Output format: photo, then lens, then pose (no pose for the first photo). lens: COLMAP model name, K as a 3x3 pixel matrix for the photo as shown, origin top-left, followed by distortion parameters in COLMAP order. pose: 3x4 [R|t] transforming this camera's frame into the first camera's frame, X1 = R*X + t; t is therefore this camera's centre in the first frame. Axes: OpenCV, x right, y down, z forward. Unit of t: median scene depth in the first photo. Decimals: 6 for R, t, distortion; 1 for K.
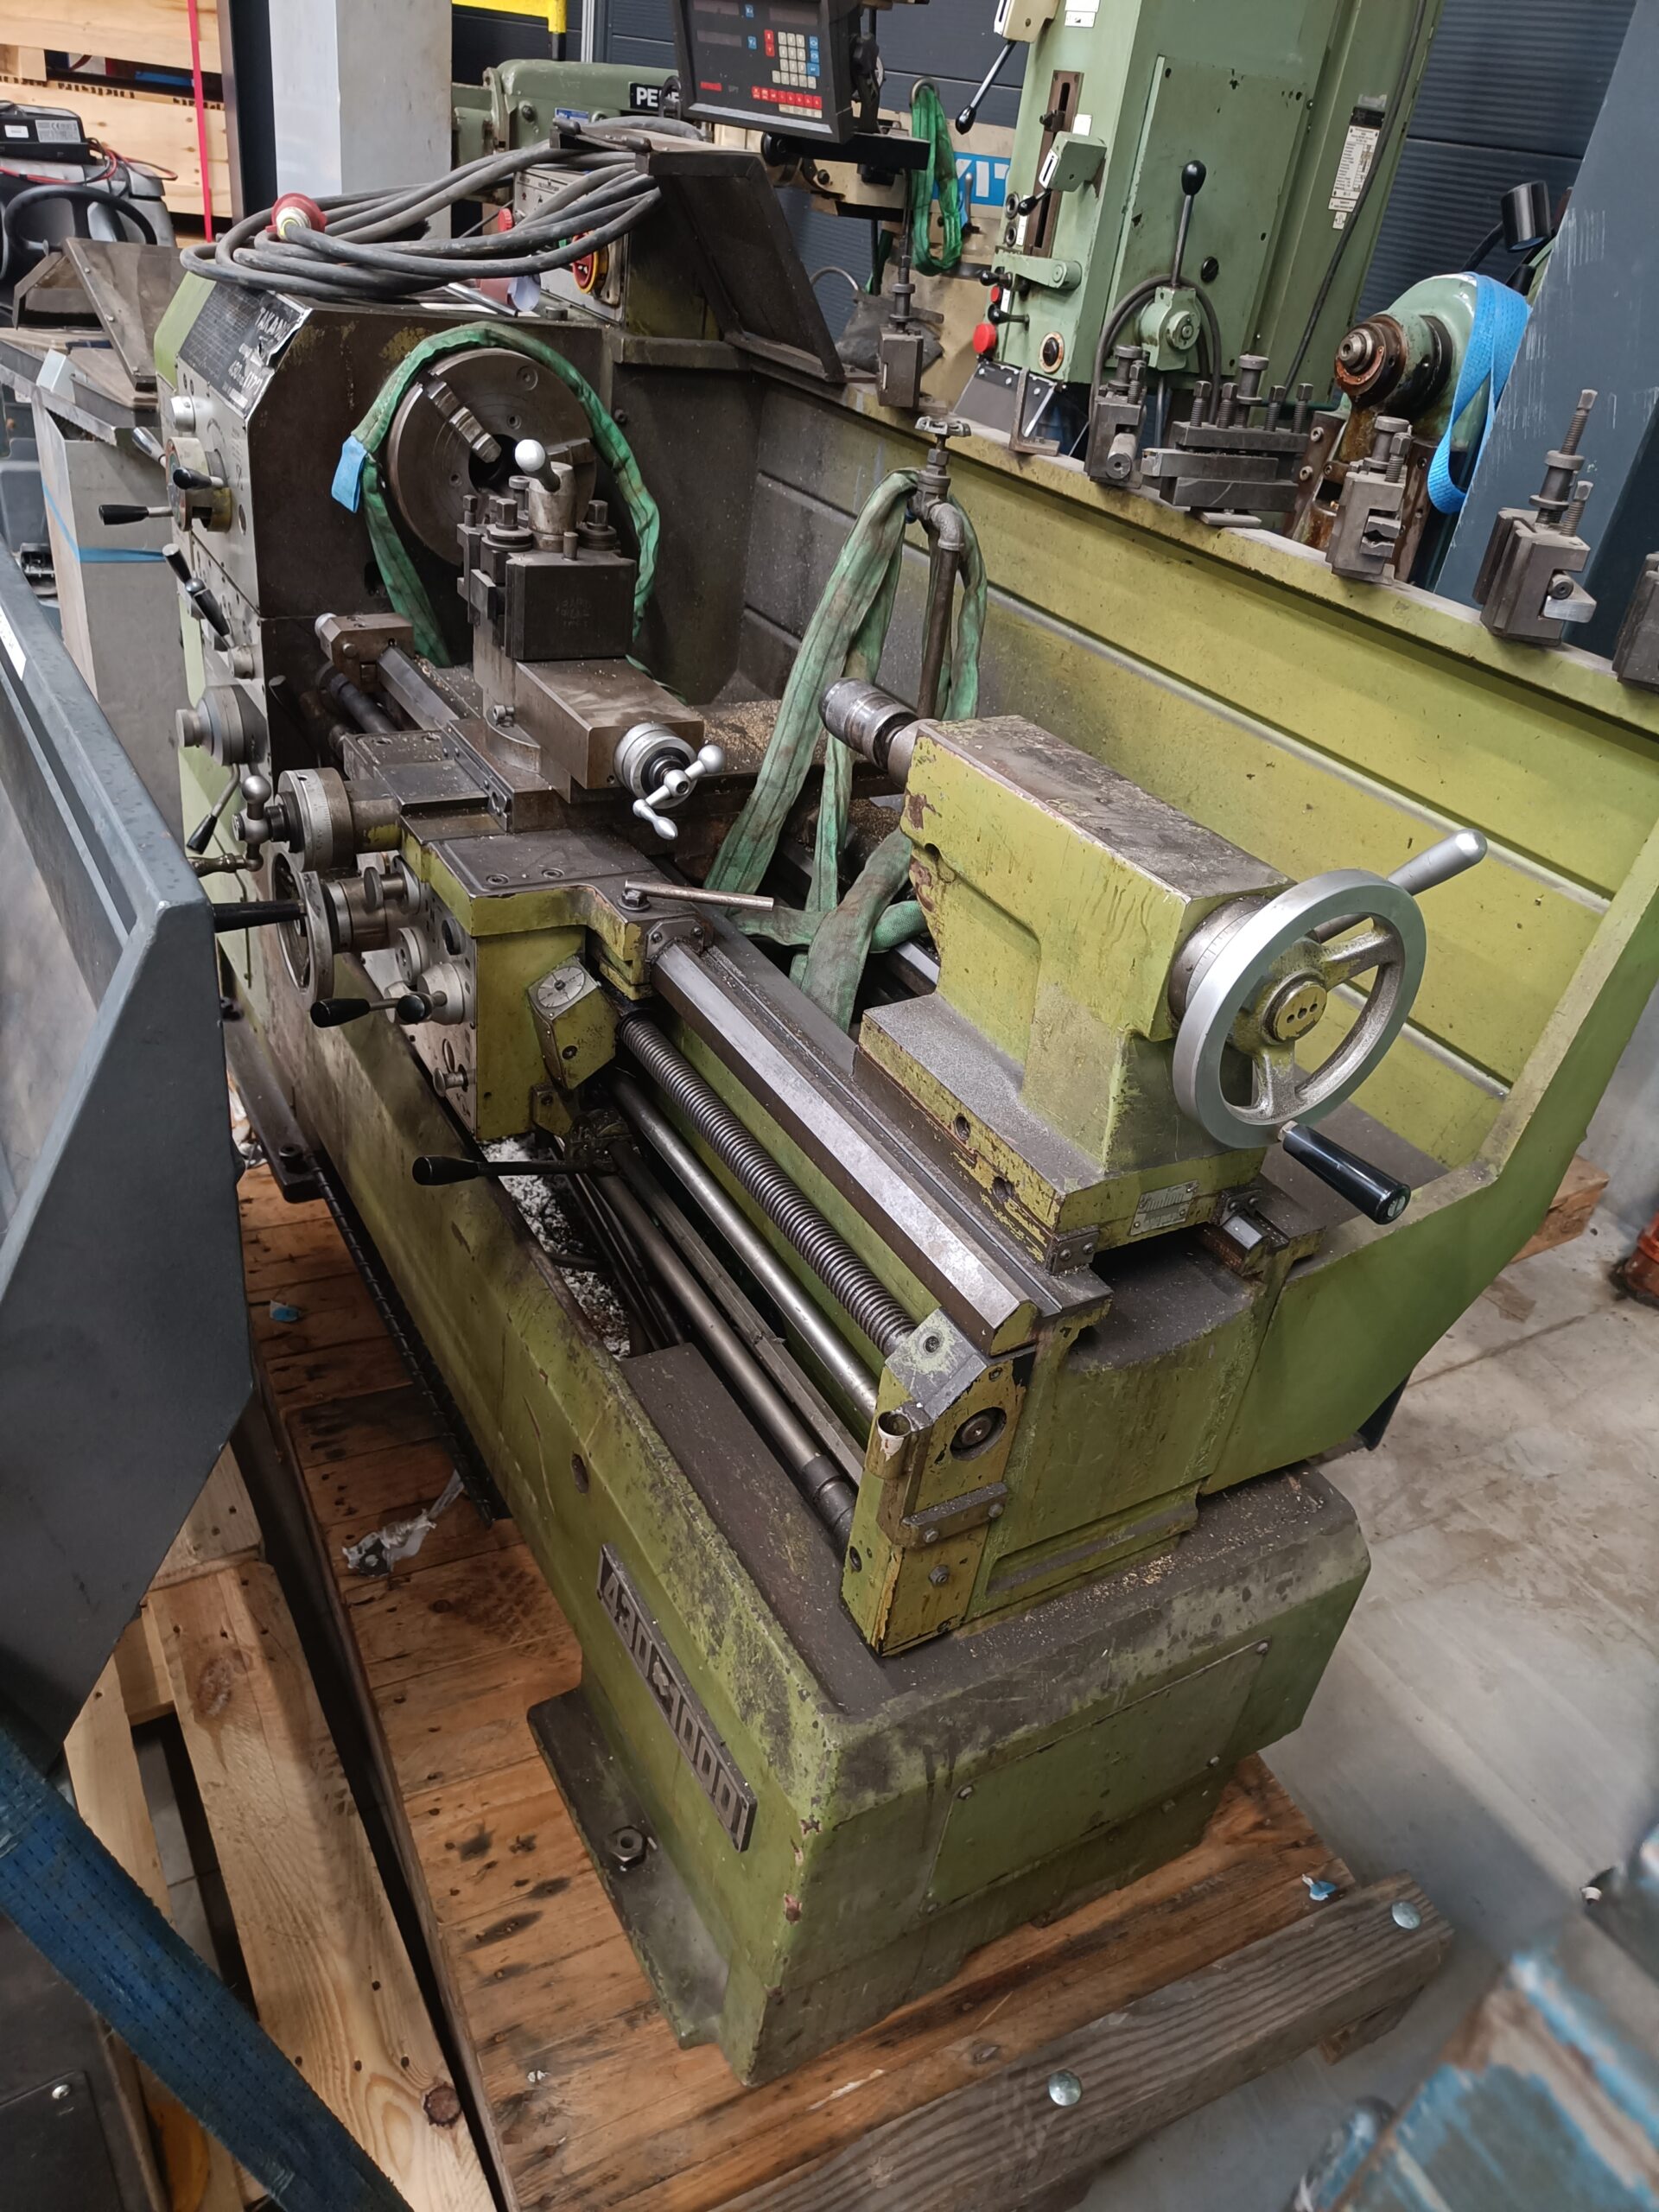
lens RADIAL K [[1540.8, 0, 817.3], [0, 1540.8, 1104.4], [0, 0, 1]] dist [0.003833, -0.003806]
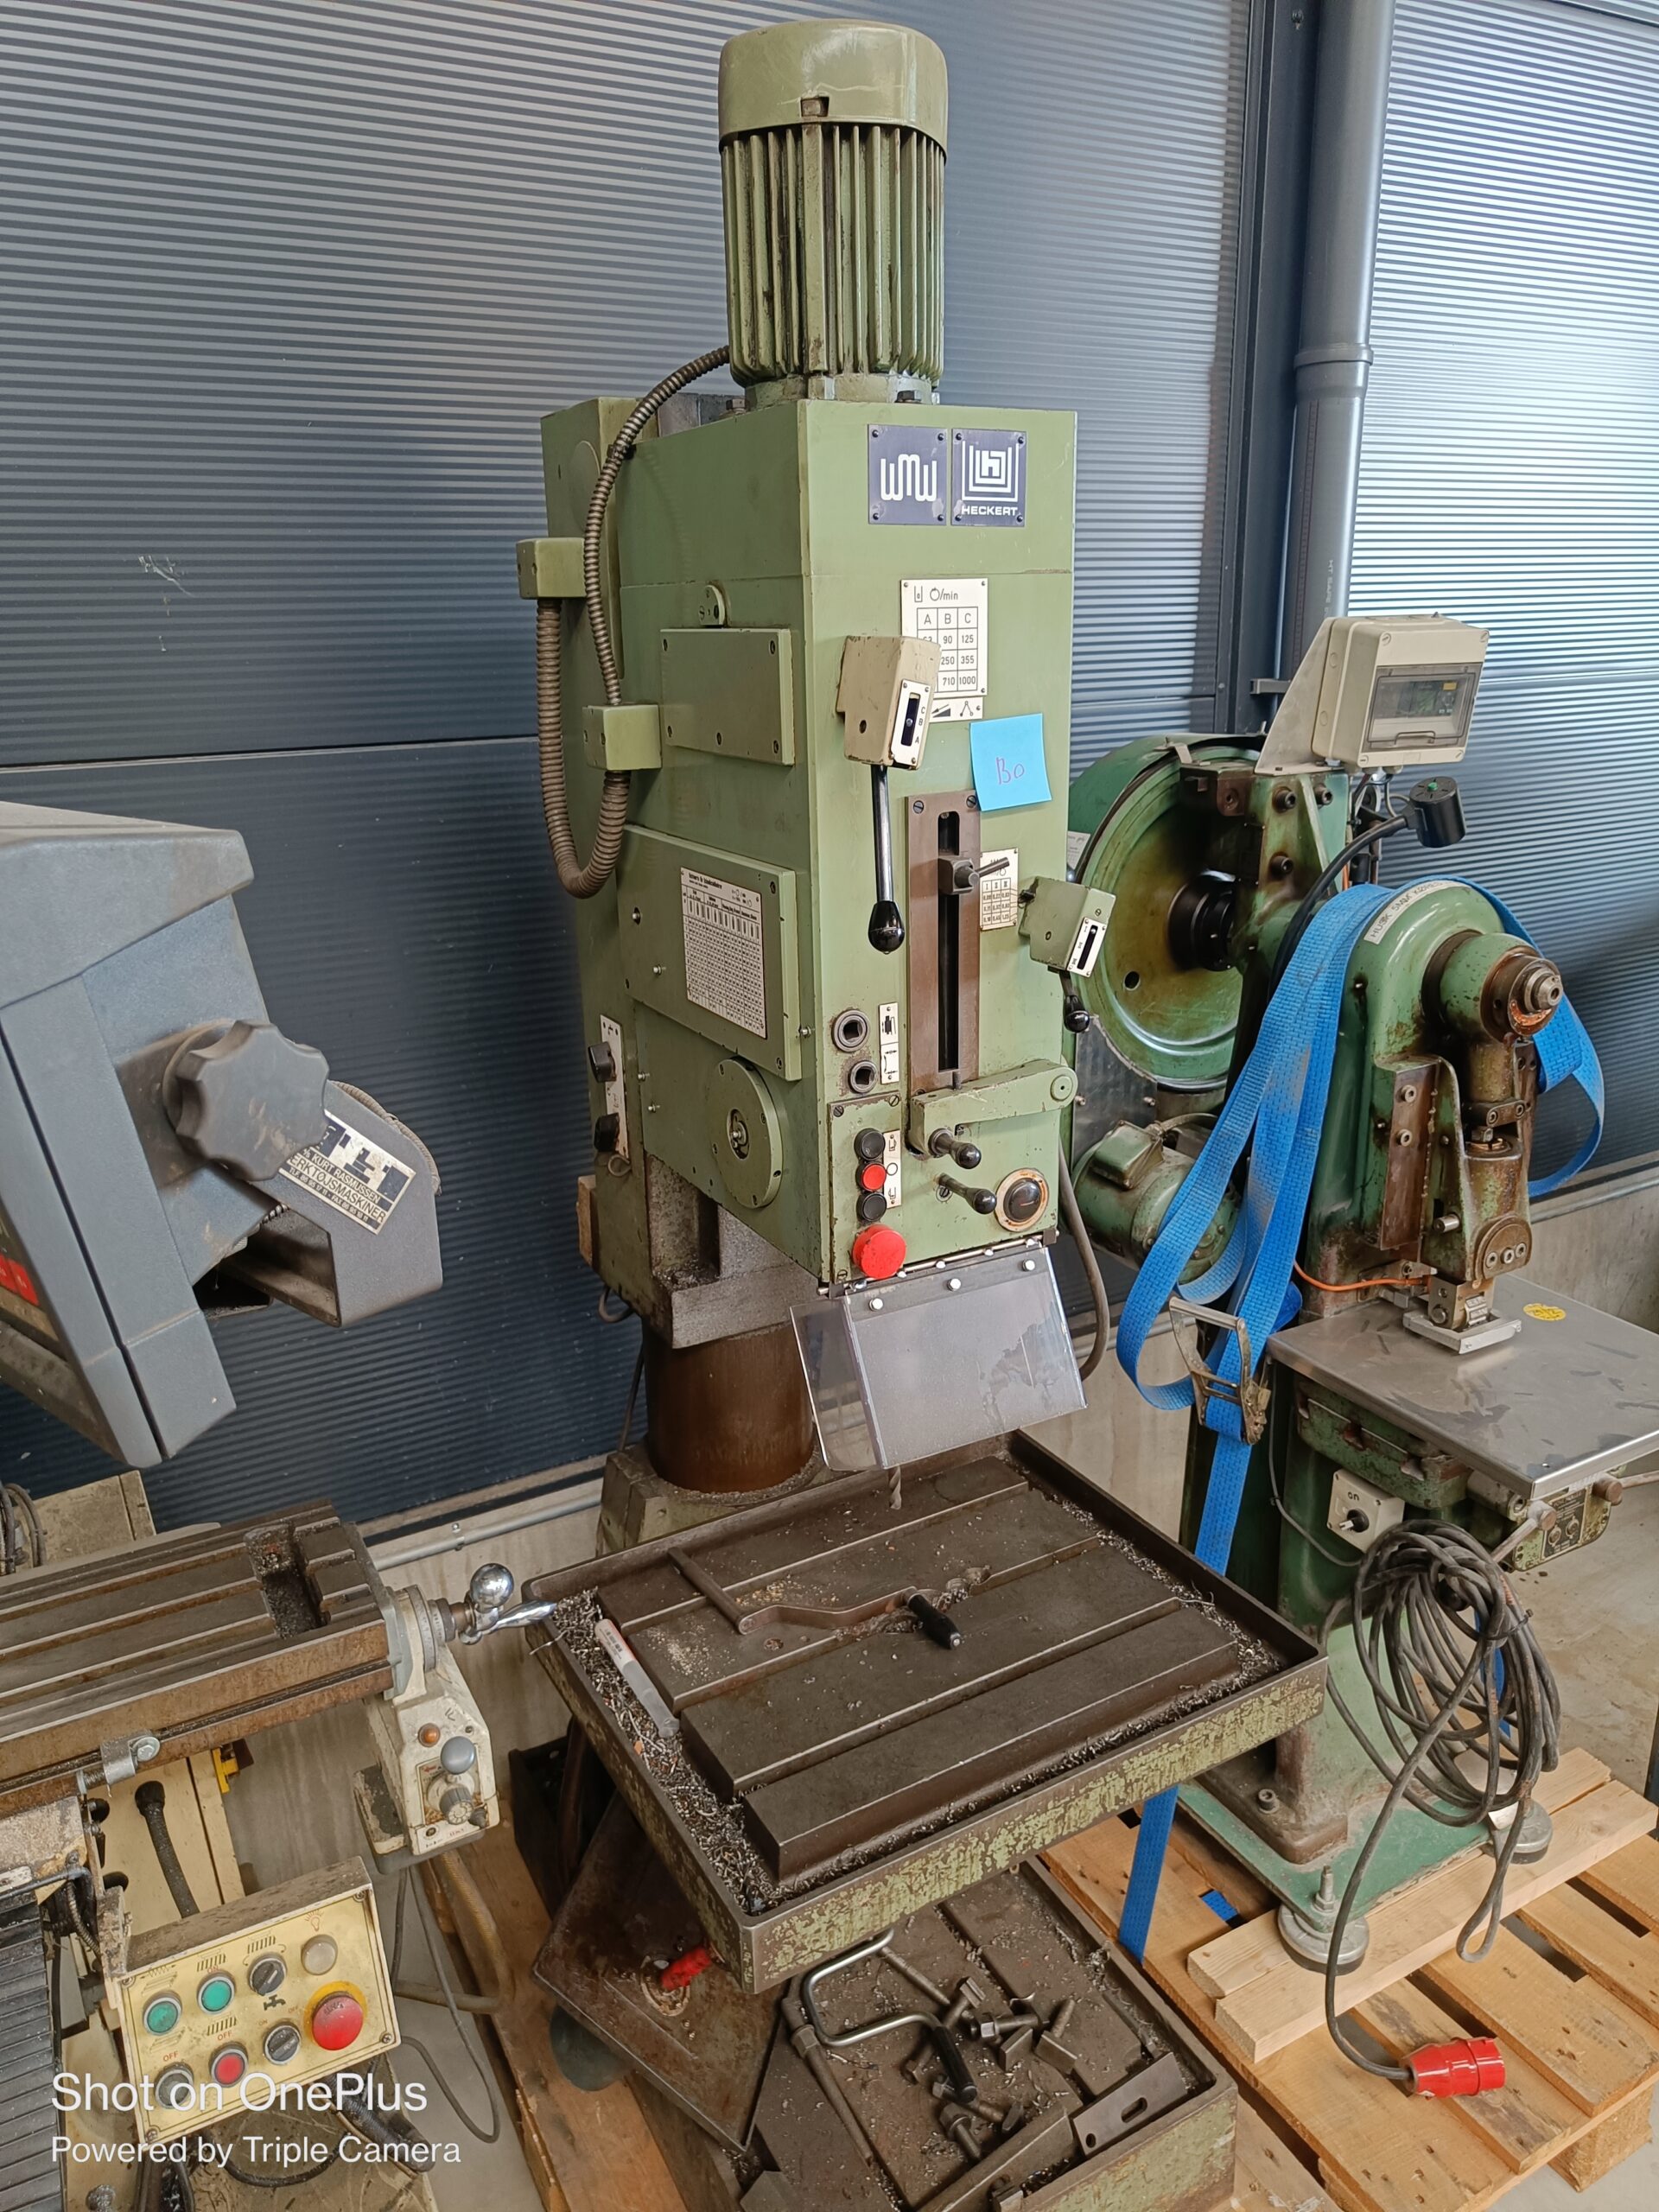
lens RADIAL K [[1540.8, 0, 813.7], [0, 1540.8, 1112.7], [0, 0, 1]] dist [0.003833, -0.003806]
pose [[0.015023, -0.425512, 0.904828, -0.360334], [0.572723, 0.745437, 0.341046, -0.777618], [-0.819611, 0.513092, 0.254899, 0.935948]]
